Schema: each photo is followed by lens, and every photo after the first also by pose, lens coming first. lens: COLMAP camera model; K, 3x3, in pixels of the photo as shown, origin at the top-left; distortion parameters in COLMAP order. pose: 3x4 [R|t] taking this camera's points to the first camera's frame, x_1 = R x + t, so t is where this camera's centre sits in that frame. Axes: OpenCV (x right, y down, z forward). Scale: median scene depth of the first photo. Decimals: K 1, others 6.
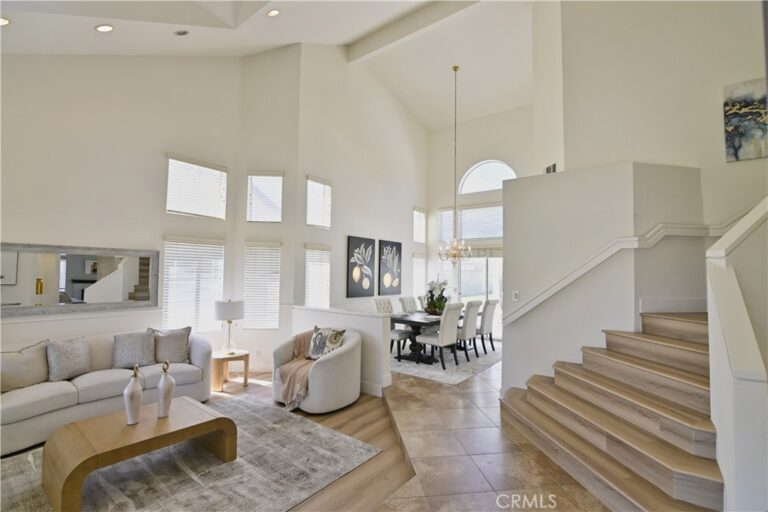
lens RADIAL K [[353.4, 0, 384.0], [0, 353.4, 256.0], [0, 0, 1]] dist [-0.014215, 0.000118]
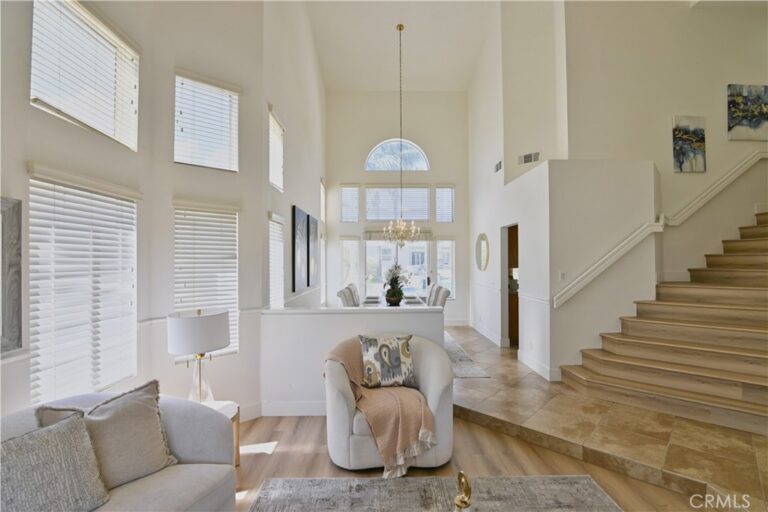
lens RADIAL K [[353.4, 0, 384.0], [0, 353.4, 256.0], [0, 0, 1]] dist [-0.014215, 0.000118]
pose [[0.779549, -0.006954, 0.626302, -0.481763], [-0.015616, 0.999412, 0.030534, 0.023578], [-0.626146, -0.033583, 0.778982, 0.389584]]
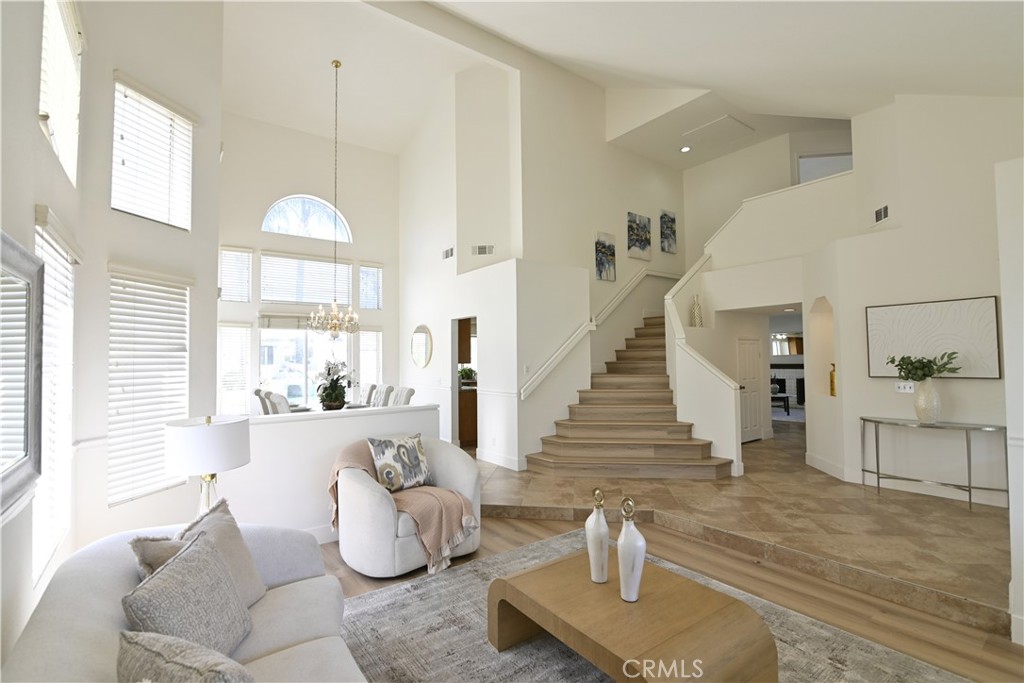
lens RADIAL K [[471.3, 0, 512.0], [0, 471.3, 341.5], [0, 0, 1]] dist [-0.014215, 0.000118]
pose [[0.272331, 0.017075, 0.962052, -0.742670], [-0.032776, 0.999427, -0.008460, 0.030405], [-0.961645, -0.029228, 0.272734, 0.478056]]
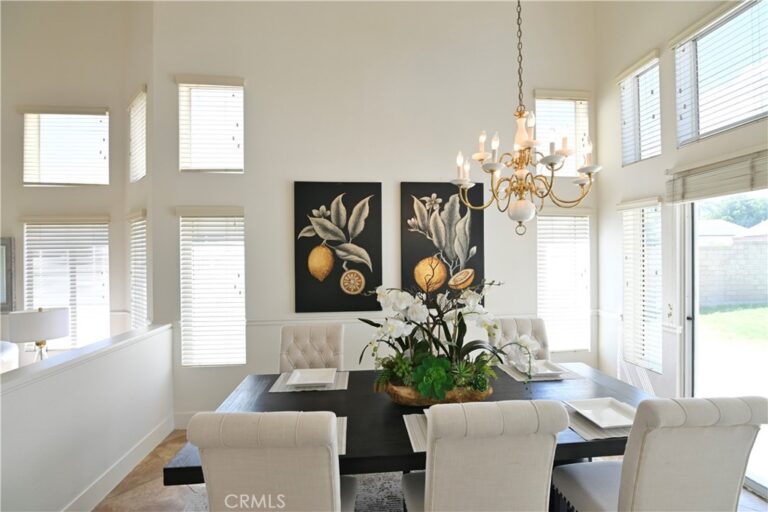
lens RADIAL K [[353.4, 0, 384.0], [0, 353.4, 256.0], [0, 0, 1]] dist [-0.014215, 0.000118]
pose [[0.680459, -0.021241, -0.732478, 0.386666], [0.056799, 0.998101, 0.023821, 0.044783], [0.730581, -0.057814, 0.680374, 0.906759]]
